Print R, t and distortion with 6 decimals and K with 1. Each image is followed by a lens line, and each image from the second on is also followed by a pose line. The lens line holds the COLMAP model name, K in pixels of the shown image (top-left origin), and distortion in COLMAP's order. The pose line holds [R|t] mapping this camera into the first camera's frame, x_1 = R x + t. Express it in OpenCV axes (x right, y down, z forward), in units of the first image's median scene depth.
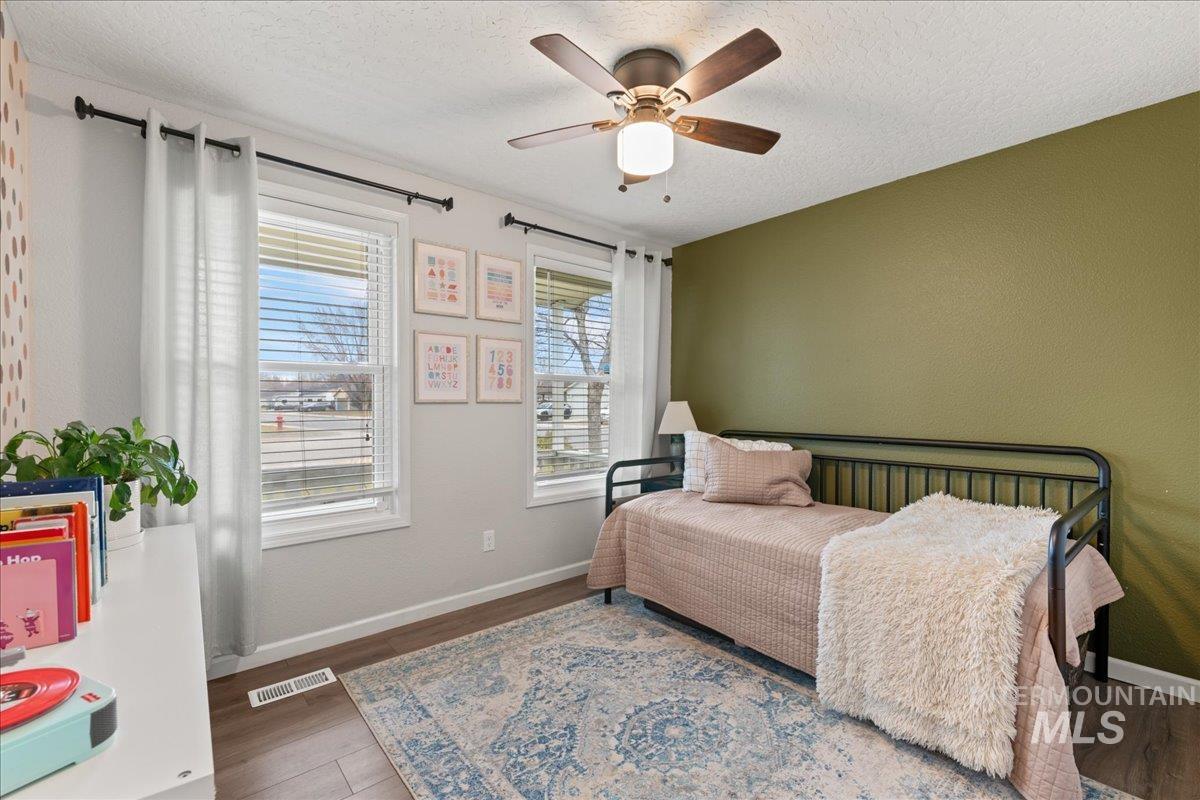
lens RADIAL K [[528.7, 0, 625.2], [0, 528.7, 406.5], [0, 0, 1]] dist [0.000201, -0.000195]
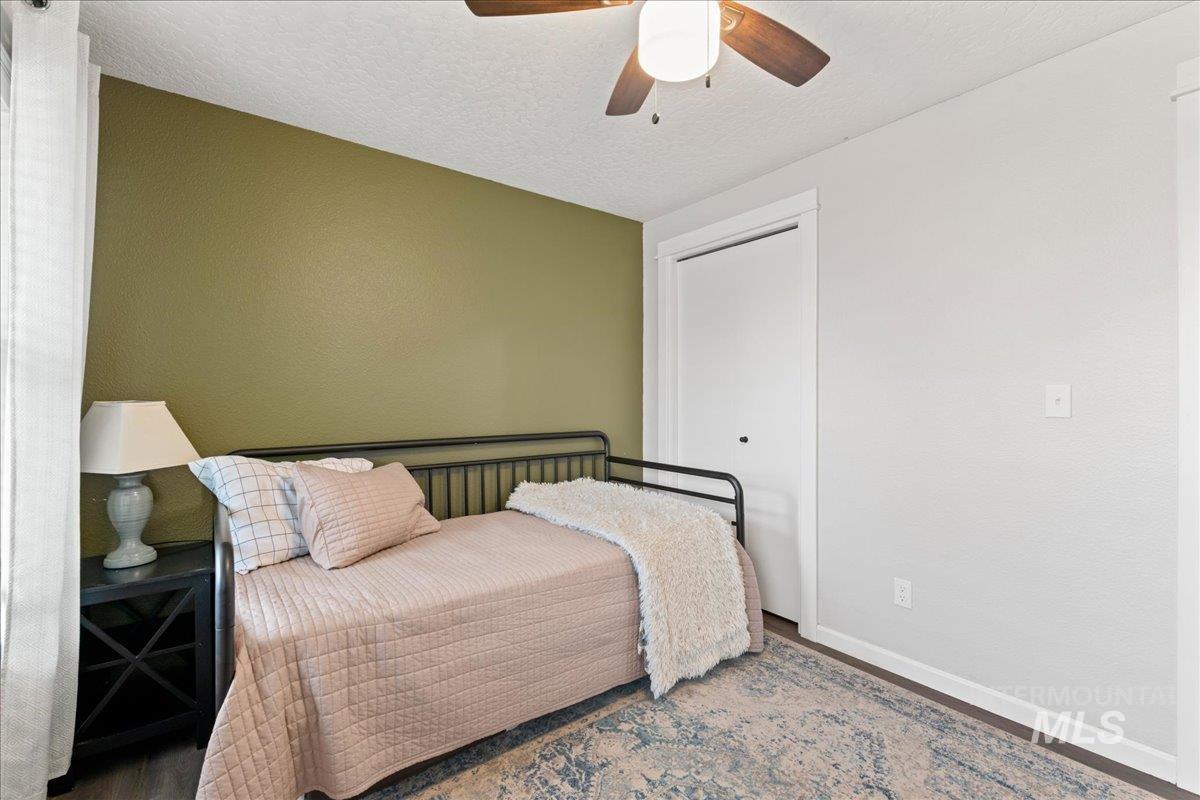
lens RADIAL K [[509.2, 0, 604.4], [0, 509.2, 398.0], [0, 0, 1]] dist [0.013896, -0.010853]
pose [[0.079992, -0.001324, 0.996795, -0.528659], [0.010616, 0.999944, 0.000476, -0.012541], [-0.996739, 0.010544, 0.080002, 0.872347]]
